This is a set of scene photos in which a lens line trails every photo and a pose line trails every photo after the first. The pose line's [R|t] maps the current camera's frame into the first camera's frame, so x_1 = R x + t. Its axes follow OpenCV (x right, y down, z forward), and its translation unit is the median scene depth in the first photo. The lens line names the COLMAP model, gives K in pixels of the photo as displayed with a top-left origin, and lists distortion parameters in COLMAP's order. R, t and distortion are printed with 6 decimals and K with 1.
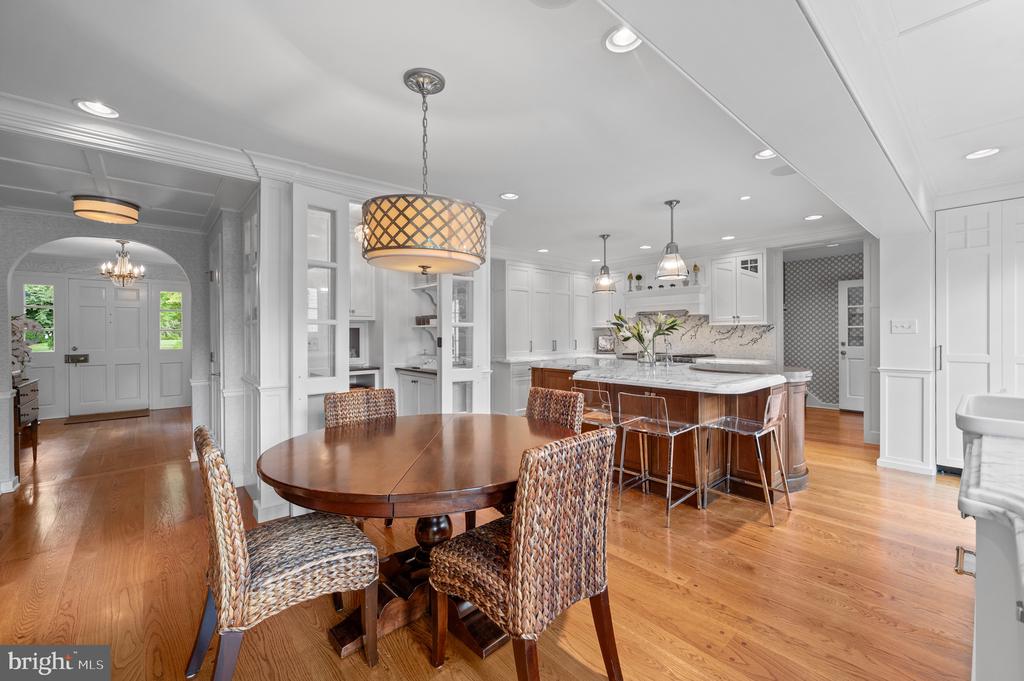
lens RADIAL K [[417.7, 0, 515.4], [0, 417.7, 336.8], [0, 0, 1]] dist [0.000922, 0.000011]
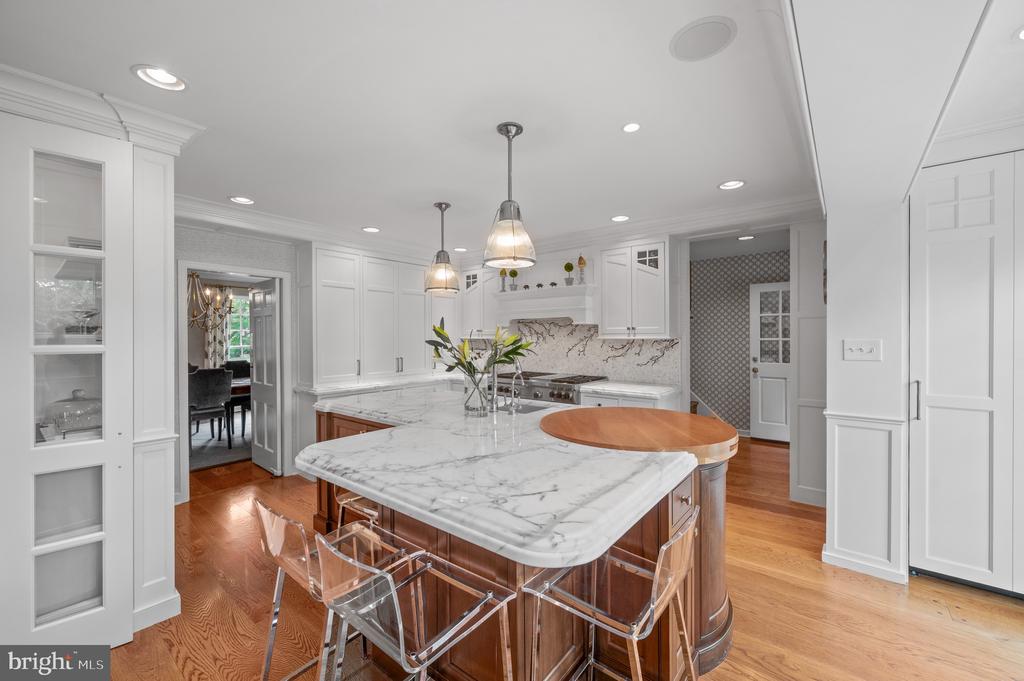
lens RADIAL K [[417.7, 0, 509.1], [0, 417.7, 340.2], [0, 0, 1]] dist [0.000922, 0.000011]
pose [[0.986386, 0.000054, 0.164444, 0.197917], [-0.000379, 0.999998, 0.001948, -0.028257], [-0.164443, -0.001983, 0.986385, 0.314163]]
